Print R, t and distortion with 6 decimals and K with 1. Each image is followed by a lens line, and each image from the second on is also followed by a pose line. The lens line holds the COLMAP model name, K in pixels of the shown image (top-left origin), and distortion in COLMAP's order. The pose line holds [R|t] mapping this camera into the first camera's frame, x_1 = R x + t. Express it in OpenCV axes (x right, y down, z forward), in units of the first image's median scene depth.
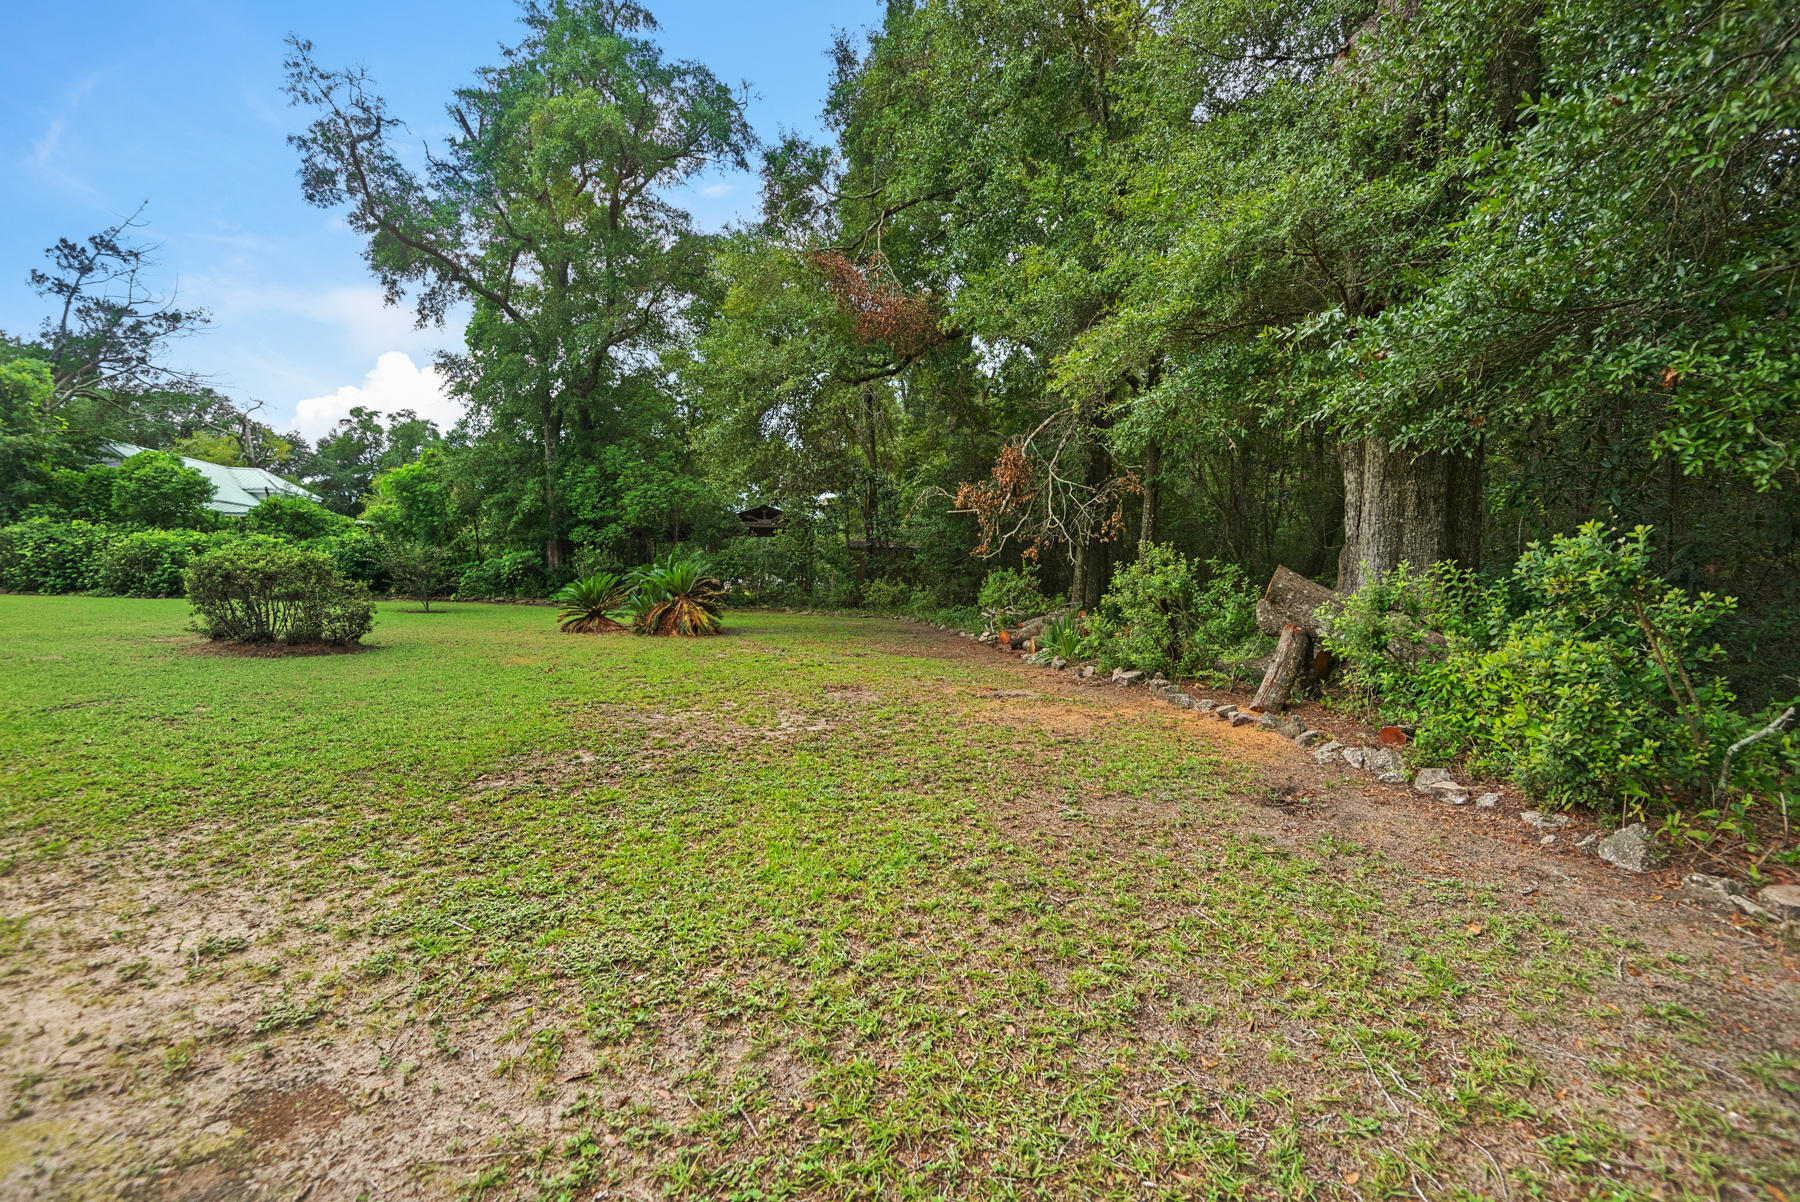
lens RADIAL K [[827.9, 0, 937.8], [0, 827.9, 601.3], [0, 0, 1]] dist [0.001848, 0.000101]
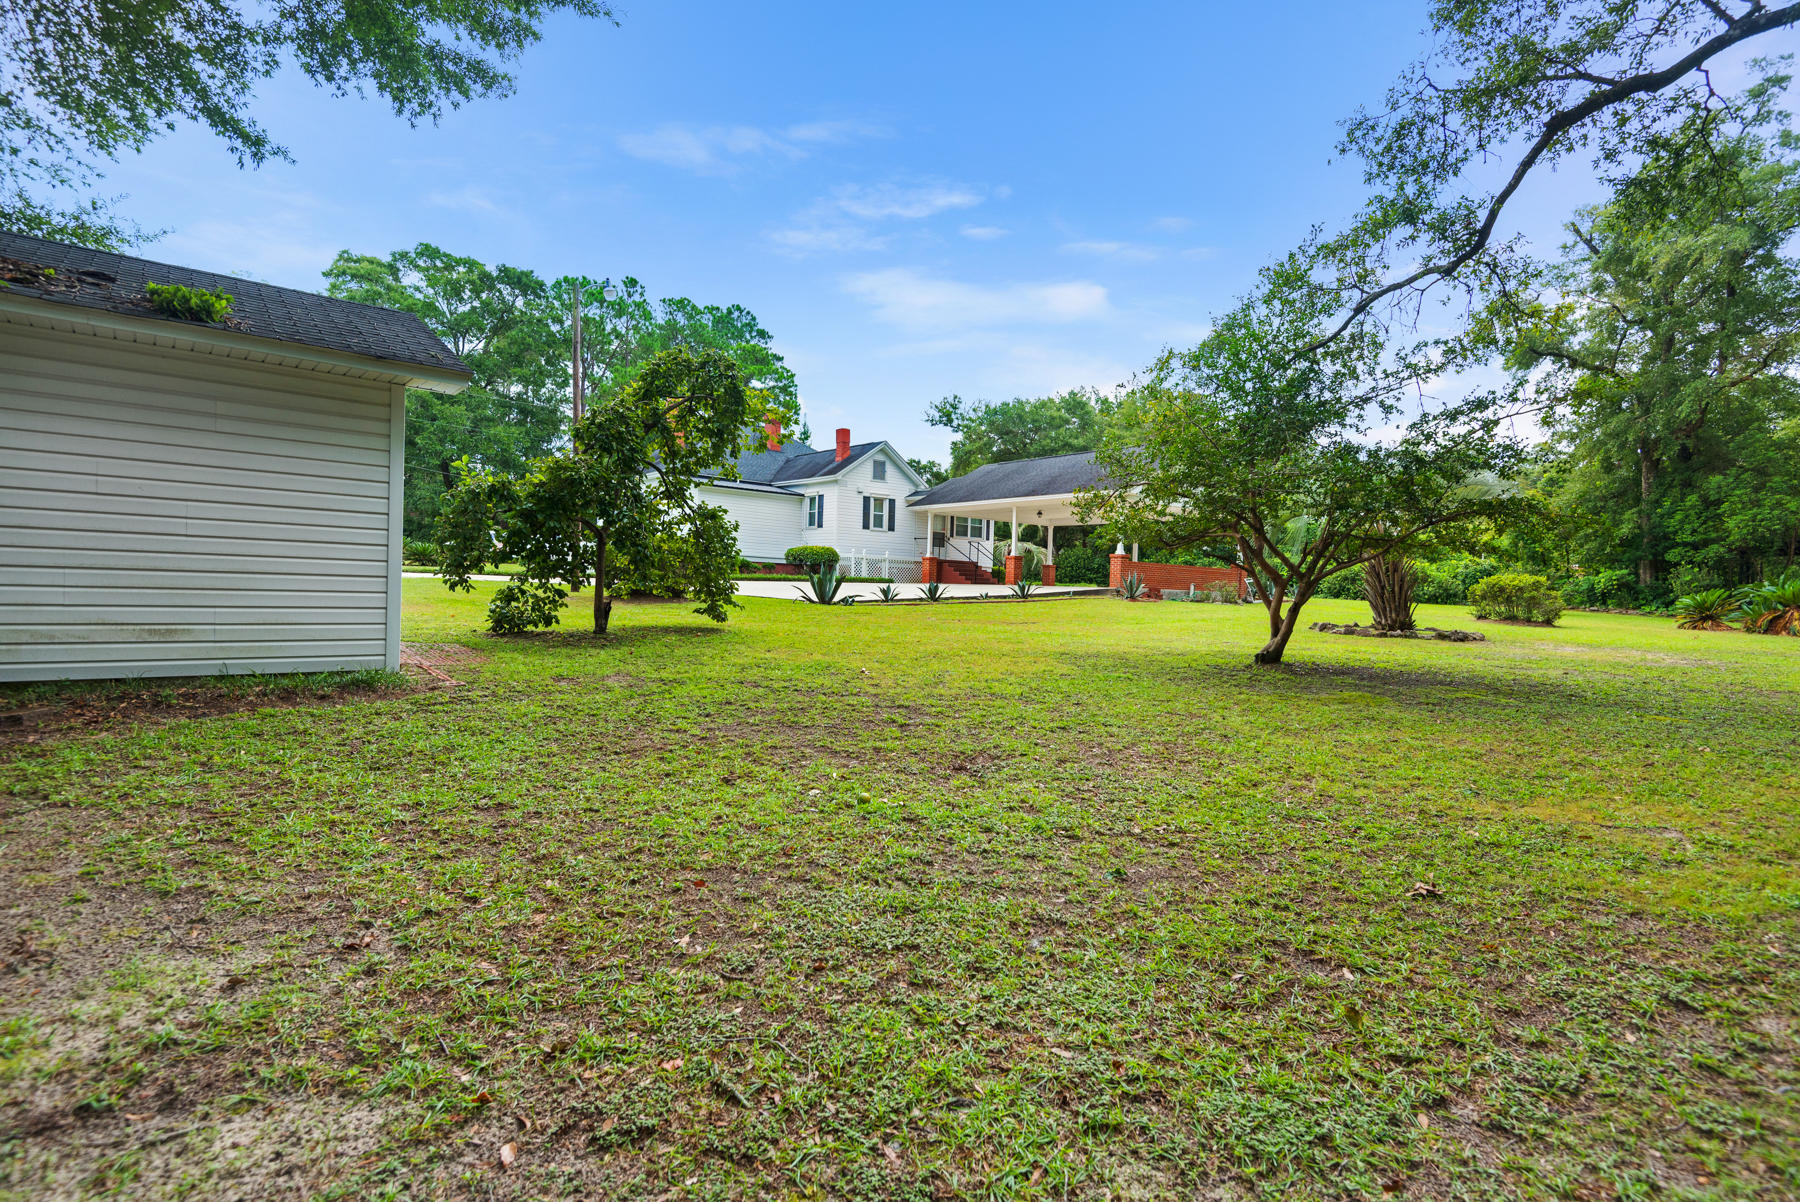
lens RADIAL K [[827.9, 0, 937.8], [0, 827.9, 601.3], [0, 0, 1]] dist [0.001848, 0.000101]
pose [[0.448825, 0.025435, -0.893258, 0.144914], [-0.040107, 0.999161, 0.008298, 0.015990], [0.892719, 0.032102, 0.449469, -0.452471]]
